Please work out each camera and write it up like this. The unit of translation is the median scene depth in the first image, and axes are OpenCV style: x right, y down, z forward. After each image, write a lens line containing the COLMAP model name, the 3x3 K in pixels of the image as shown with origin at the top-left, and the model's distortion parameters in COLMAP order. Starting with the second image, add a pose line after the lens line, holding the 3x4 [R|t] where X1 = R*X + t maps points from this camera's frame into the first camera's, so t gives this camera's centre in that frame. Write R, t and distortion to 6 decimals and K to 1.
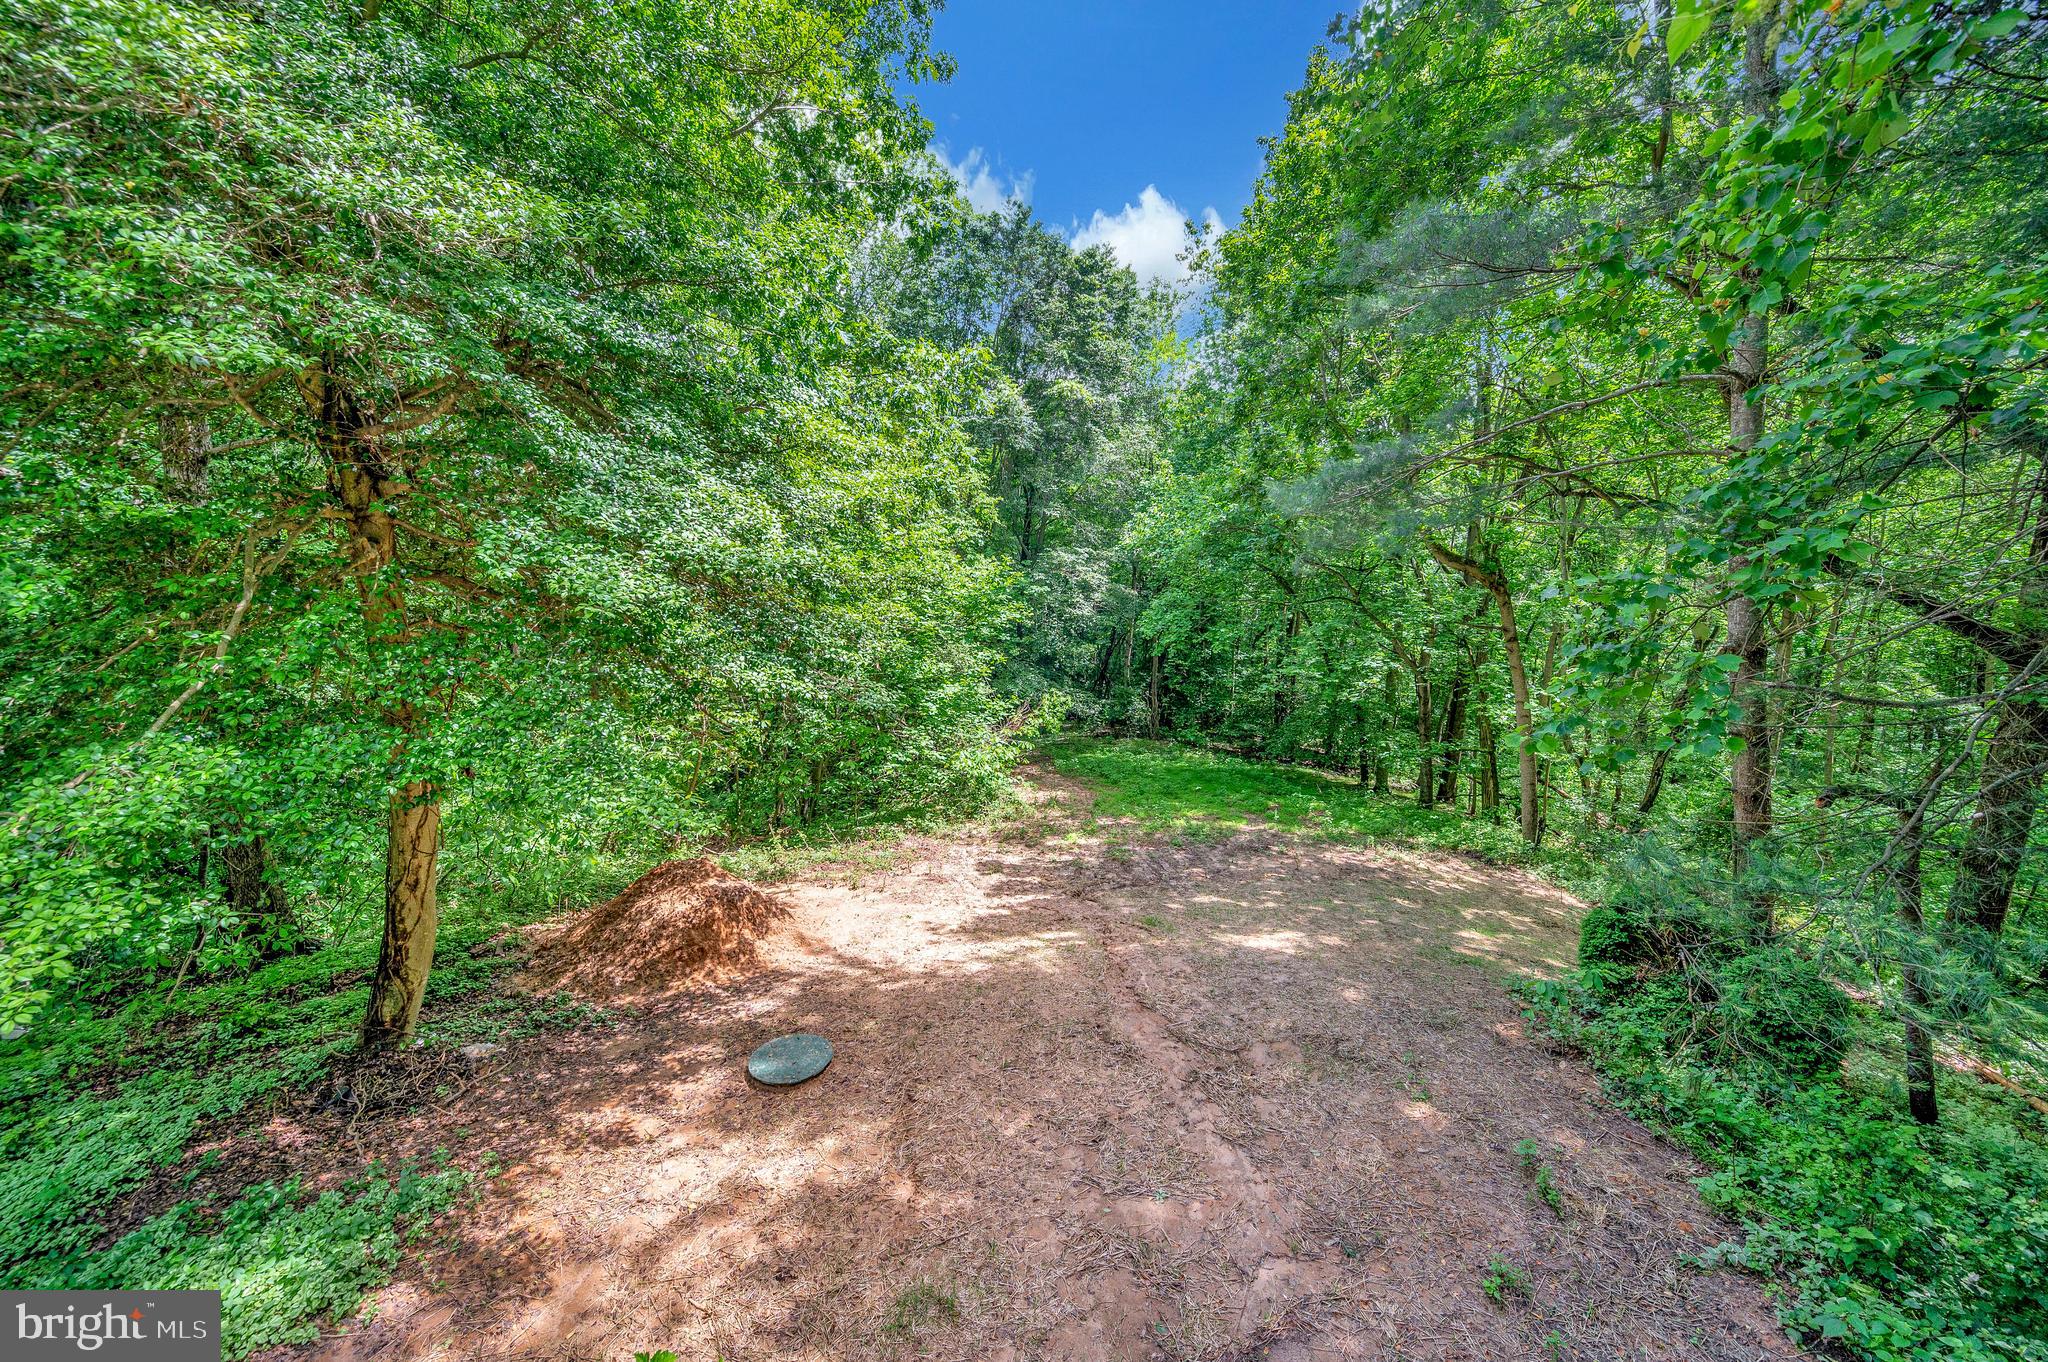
lens RADIAL K [[826.2, 0, 1020.3], [0, 826.2, 678.8], [0, 0, 1]] dist [0.000044, 0.000089]
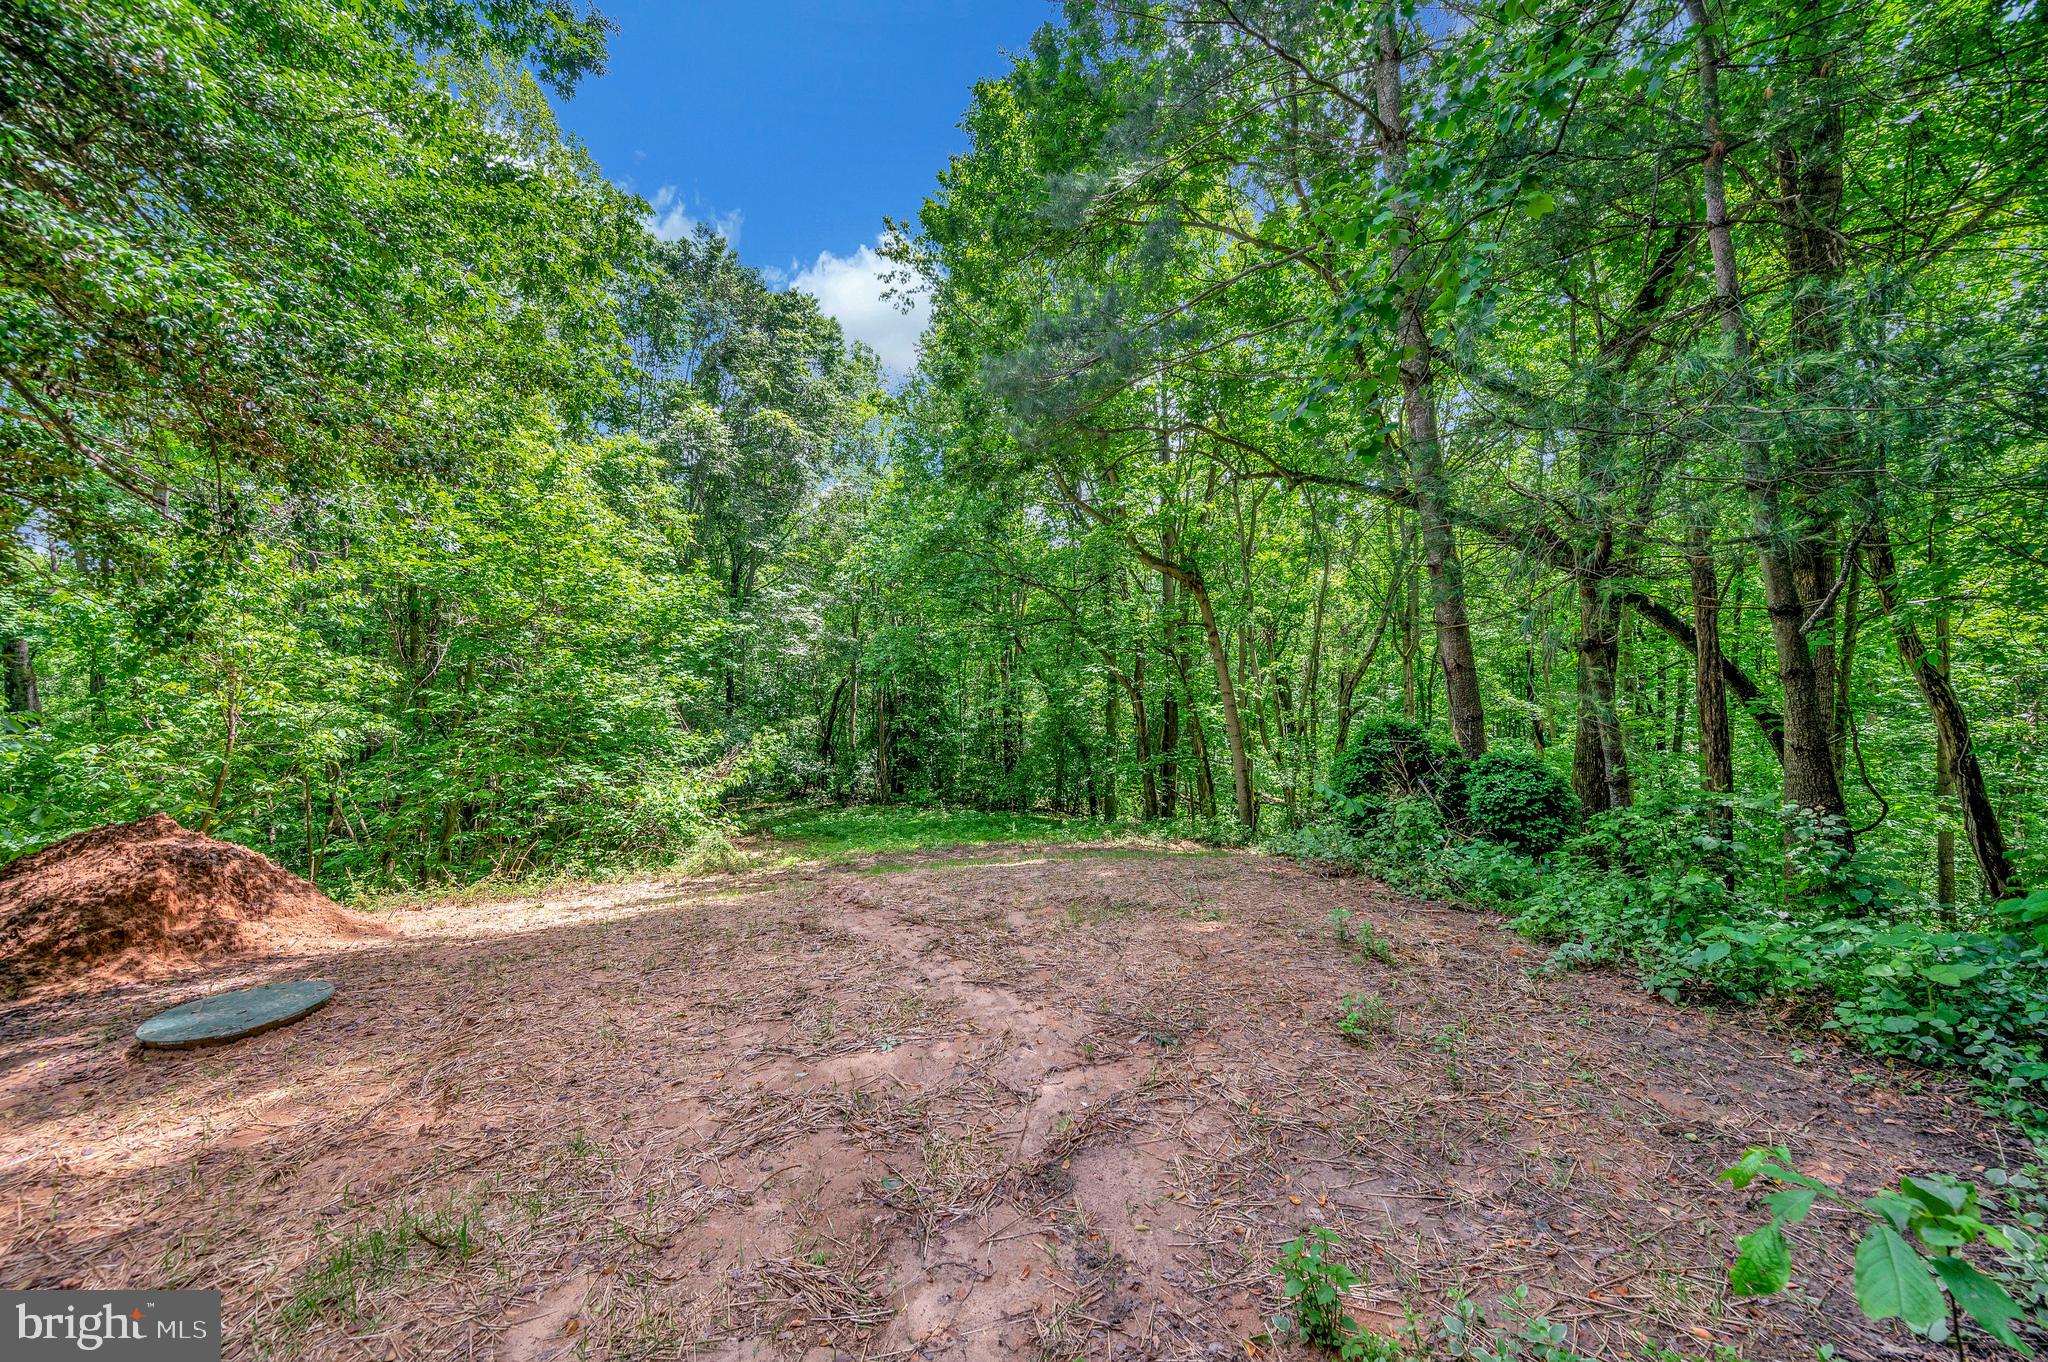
lens RADIAL K [[826.2, 0, 1029.6], [0, 826.2, 681.9], [0, 0, 1]] dist [0.000044, 0.000089]
pose [[0.942850, -0.030572, 0.331812, 0.017747], [0.074394, 0.989961, -0.120181, 0.111991], [-0.324806, 0.137997, 0.935659, 0.083702]]
